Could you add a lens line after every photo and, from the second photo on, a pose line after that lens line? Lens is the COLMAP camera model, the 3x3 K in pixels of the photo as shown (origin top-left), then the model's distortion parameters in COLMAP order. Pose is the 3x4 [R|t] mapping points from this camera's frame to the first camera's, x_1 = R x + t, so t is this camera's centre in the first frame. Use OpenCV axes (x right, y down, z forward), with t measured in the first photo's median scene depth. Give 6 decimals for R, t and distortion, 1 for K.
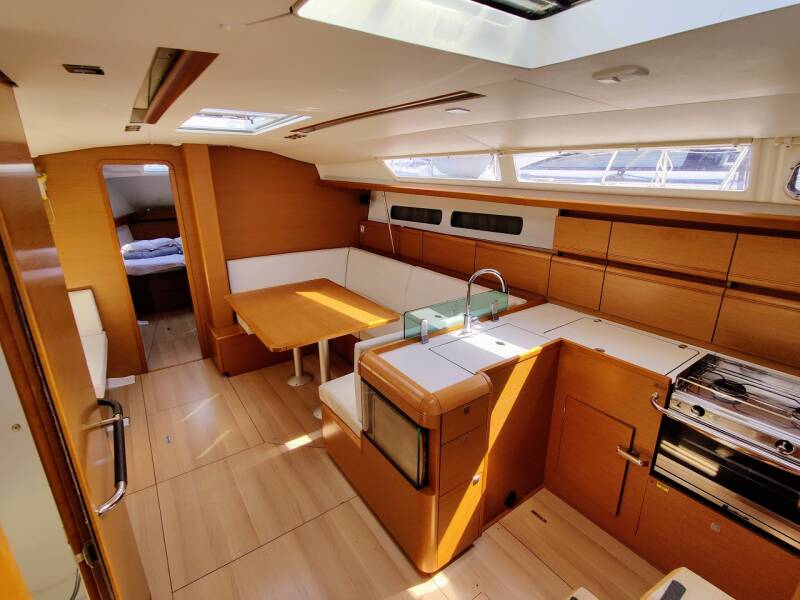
lens RADIAL K [[395.4, 0, 403.8], [0, 395.4, 295.5], [0, 0, 1]] dist [-0.002171, 0.000324]
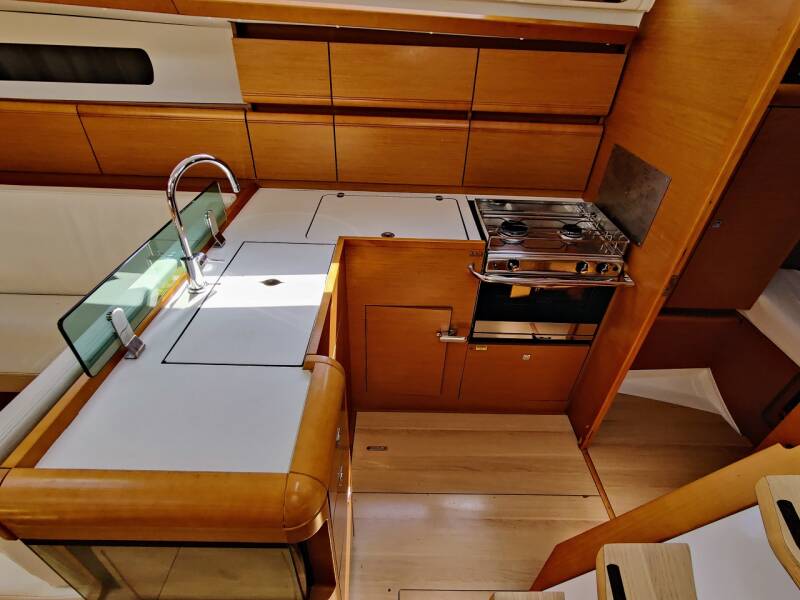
lens RADIAL K [[395.4, 0, 404.2], [0, 395.4, 296.0], [0, 0, 1]] dist [-0.002171, 0.000324]
pose [[0.572235, -0.453016, 0.683611, -0.047155], [0.208198, 0.886520, 0.413202, -0.055064], [-0.793222, -0.094122, 0.601614, 0.449493]]
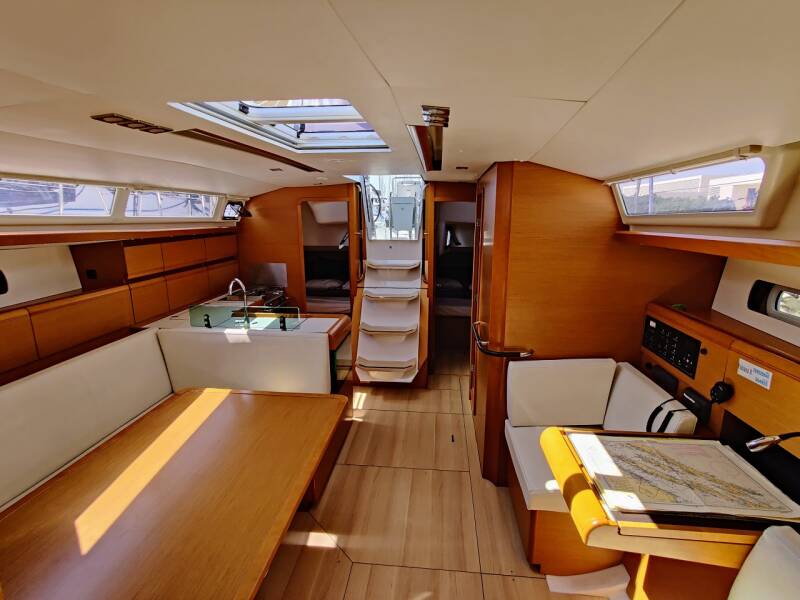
lens RADIAL K [[395.4, 0, 402.1], [0, 395.4, 299.2], [0, 0, 1]] dist [-0.002171, 0.000324]
pose [[-0.756595, -0.138429, 0.639063, -0.966649], [0.198439, 0.882633, 0.426123, -0.418907], [-0.623046, 0.449218, -0.640326, 1.396794]]
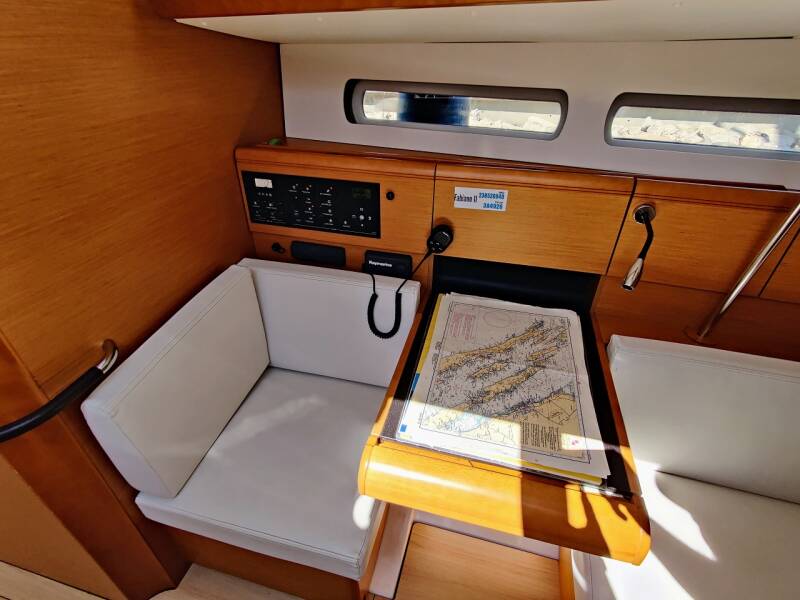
lens RADIAL K [[395.4, 0, 400.5], [0, 395.4, 294.8], [0, 0, 1]] dist [-0.002171, 0.000324]
pose [[-0.765893, 0.347014, -0.541284, -0.617987], [-0.200356, 0.671129, 0.713753, -0.188579], [0.610954, 0.655108, -0.444487, 0.935217]]
